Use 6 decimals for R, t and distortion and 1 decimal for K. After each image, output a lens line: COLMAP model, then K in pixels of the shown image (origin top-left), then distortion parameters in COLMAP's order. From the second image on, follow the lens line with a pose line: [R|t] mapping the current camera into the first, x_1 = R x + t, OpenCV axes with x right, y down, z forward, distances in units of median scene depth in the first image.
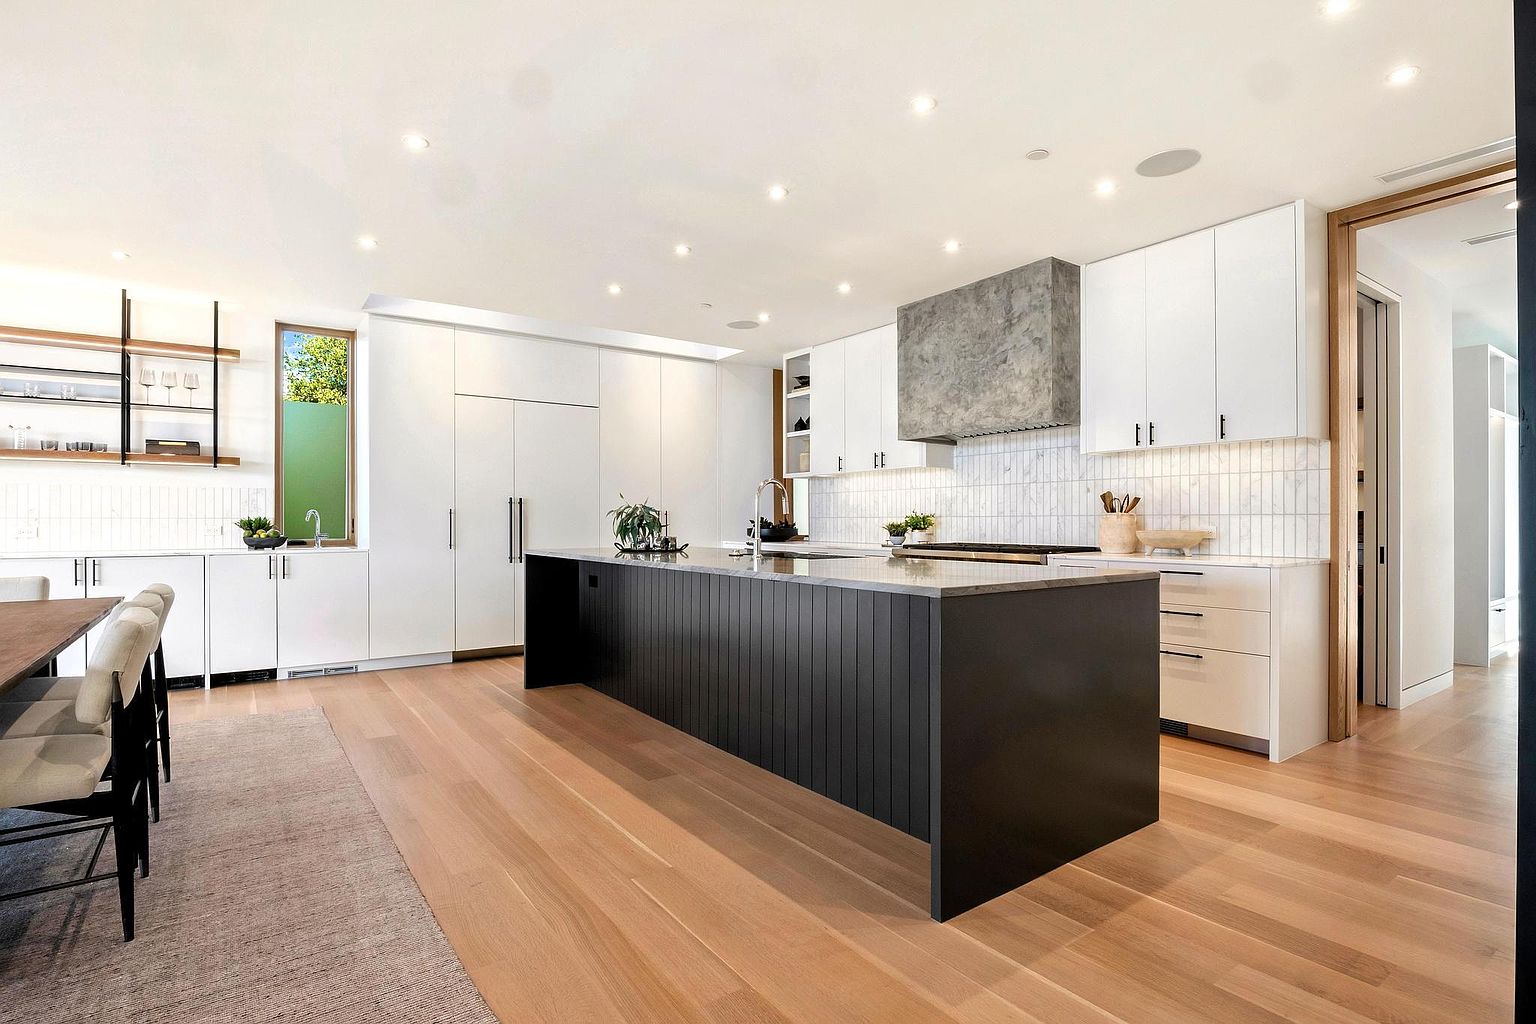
lens RADIAL K [[751.1, 0, 768.0], [0, 751.1, 512.0], [0, 0, 1]] dist [-0.012586, -0.000789]
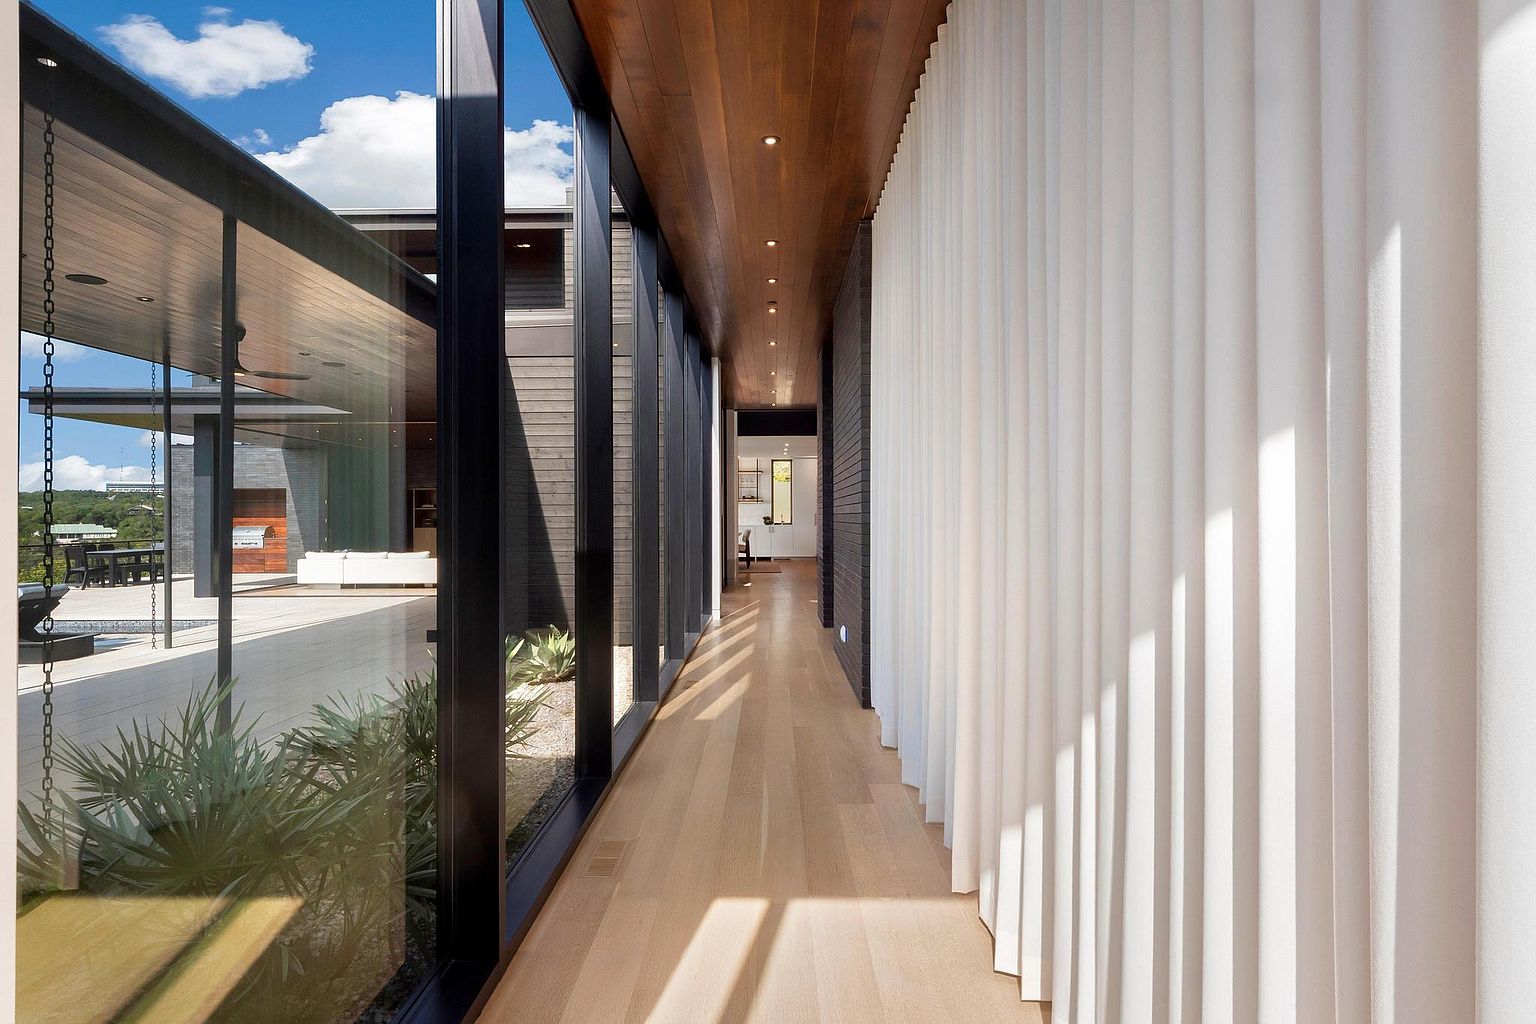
lens RADIAL K [[751.1, 0, 768.0], [0, 751.1, 512.0], [0, 0, 1]] dist [-0.012586, -0.000789]
pose [[0.809558, -0.006108, -0.587008, 1.466861], [0.007551, 0.999971, 0.000010, -0.012753], [0.586991, -0.004440, 0.809581, -1.958183]]
